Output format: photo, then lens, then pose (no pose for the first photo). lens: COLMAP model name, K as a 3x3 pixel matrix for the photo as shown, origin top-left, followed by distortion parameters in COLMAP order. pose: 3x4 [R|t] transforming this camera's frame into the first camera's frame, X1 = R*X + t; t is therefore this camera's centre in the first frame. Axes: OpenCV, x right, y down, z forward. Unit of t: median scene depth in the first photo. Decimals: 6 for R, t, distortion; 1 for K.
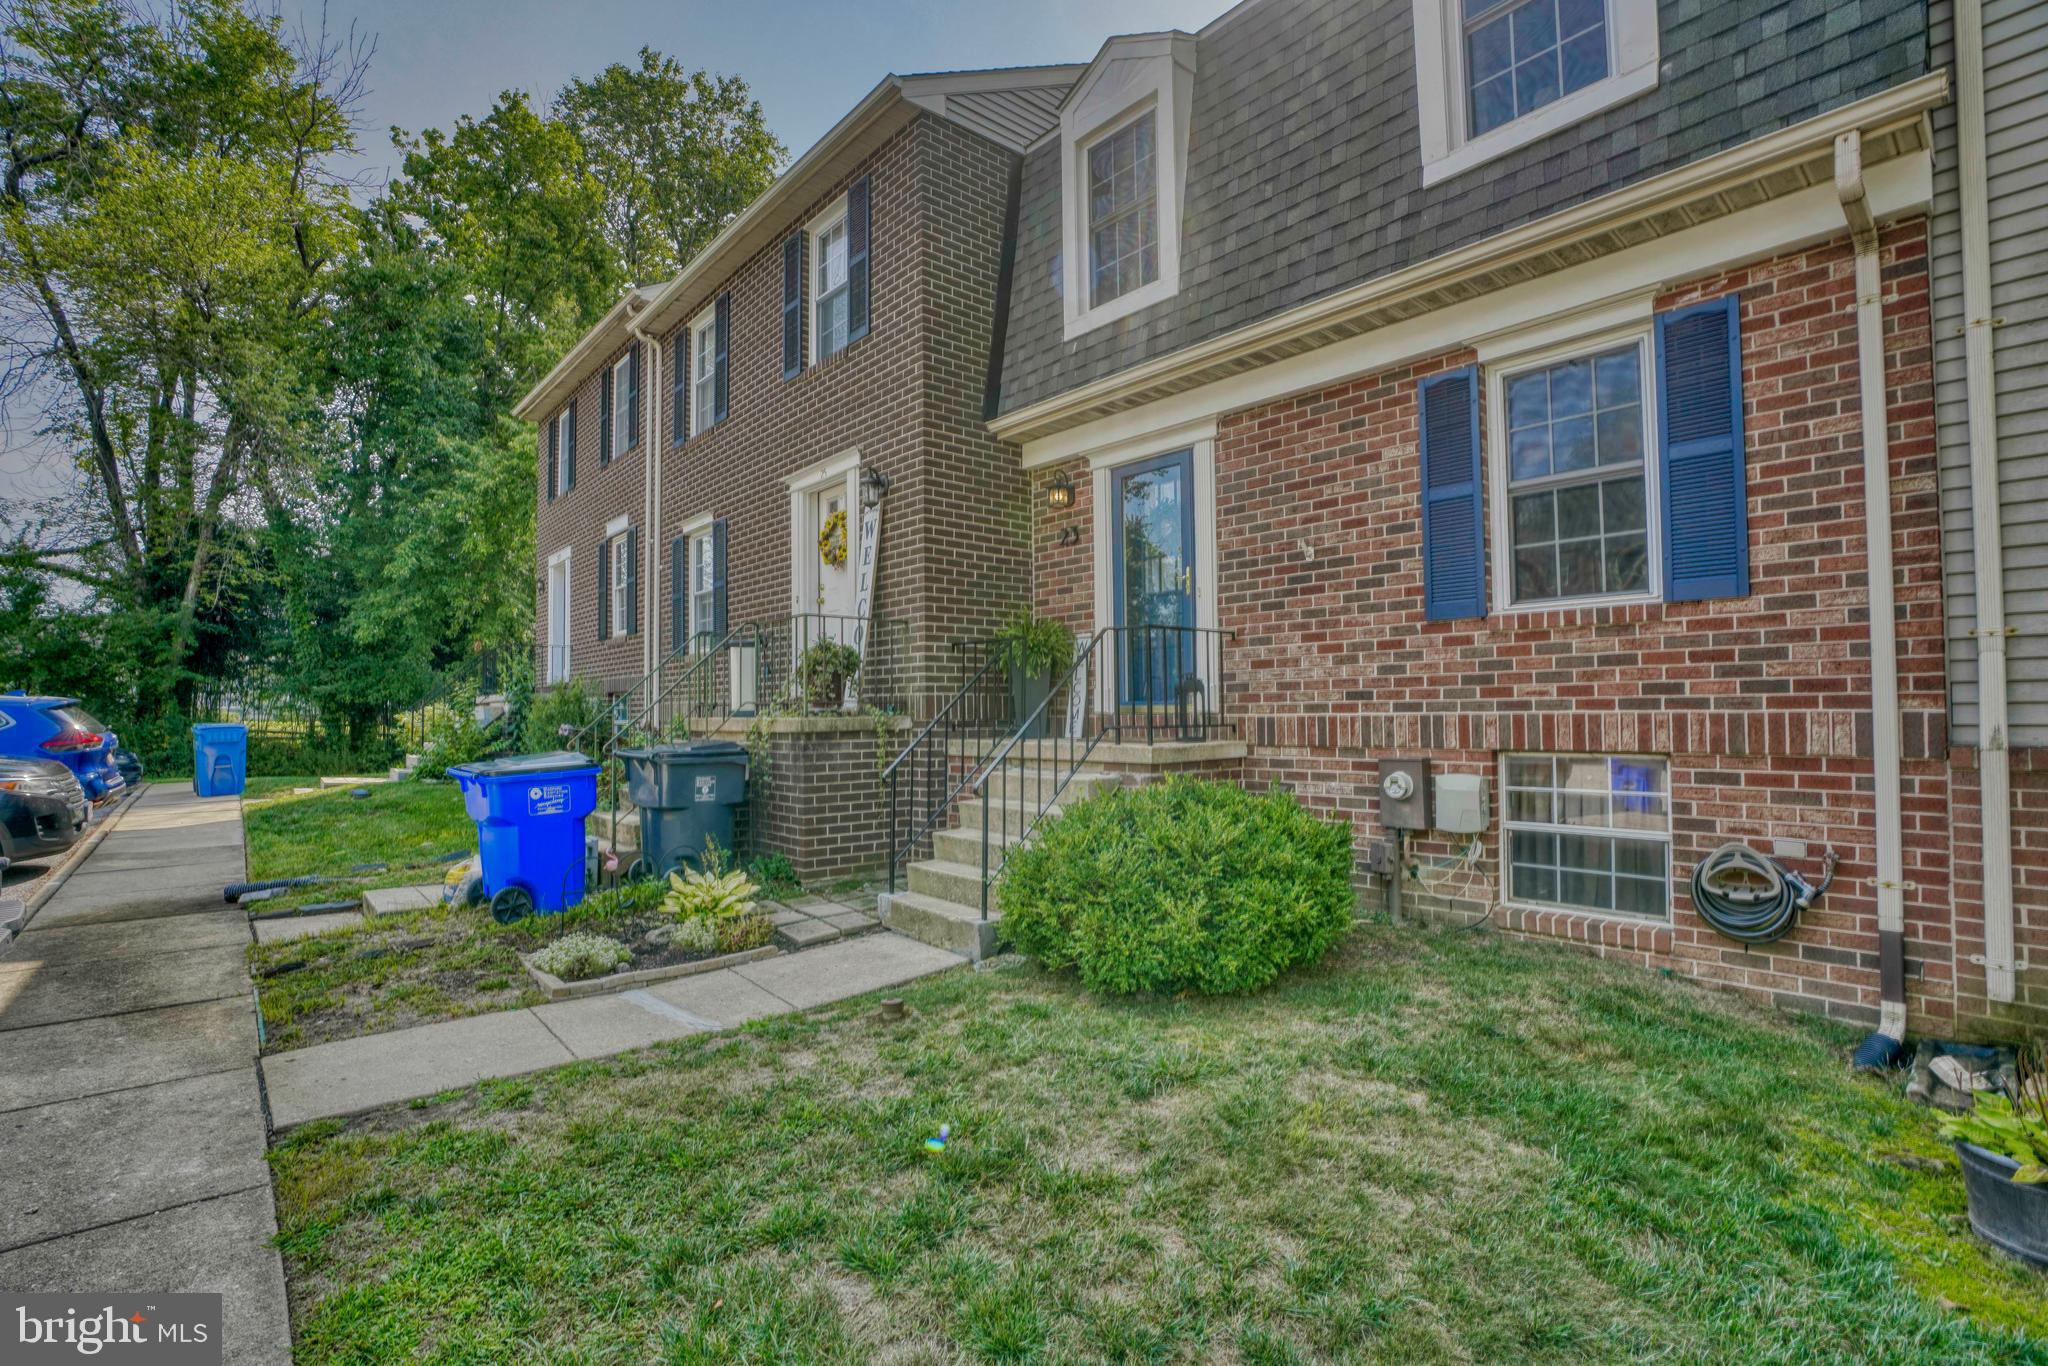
lens RADIAL K [[944.5, 0, 1012.1], [0, 944.5, 685.5], [0, 0, 1]] dist [-0.065867, 0.023716]
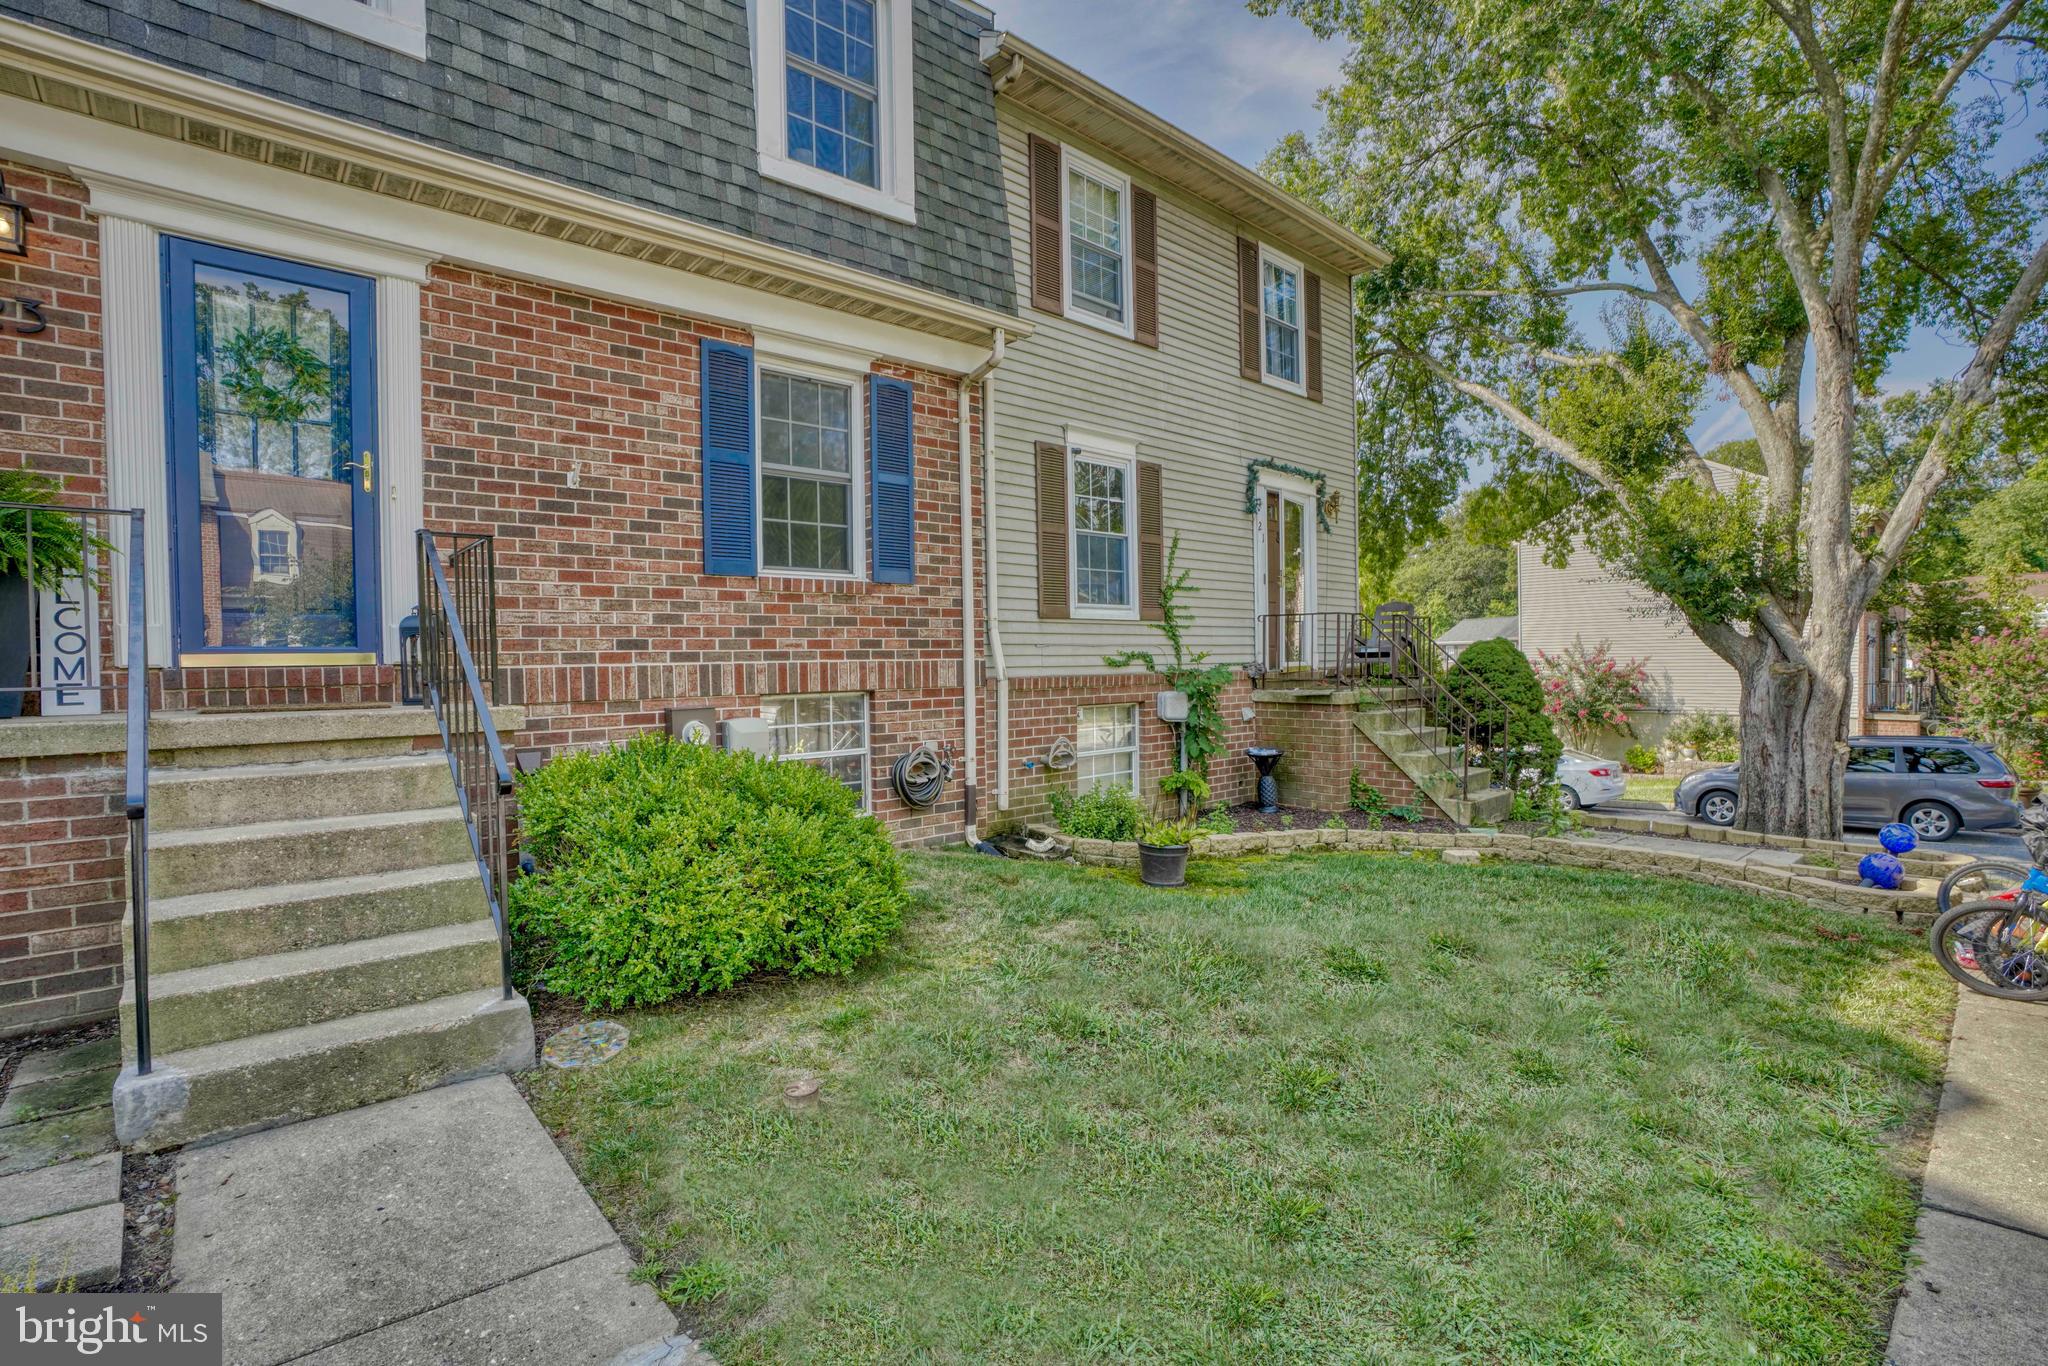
lens RADIAL K [[944.5, 0, 1013.5], [0, 944.5, 681.4], [0, 0, 1]] dist [-0.065867, 0.023716]
pose [[-0.016530, -0.014343, 0.999760, -0.636991], [-0.014150, 0.999800, 0.014110, 0.032451], [-0.999763, -0.013913, -0.016729, 0.706295]]
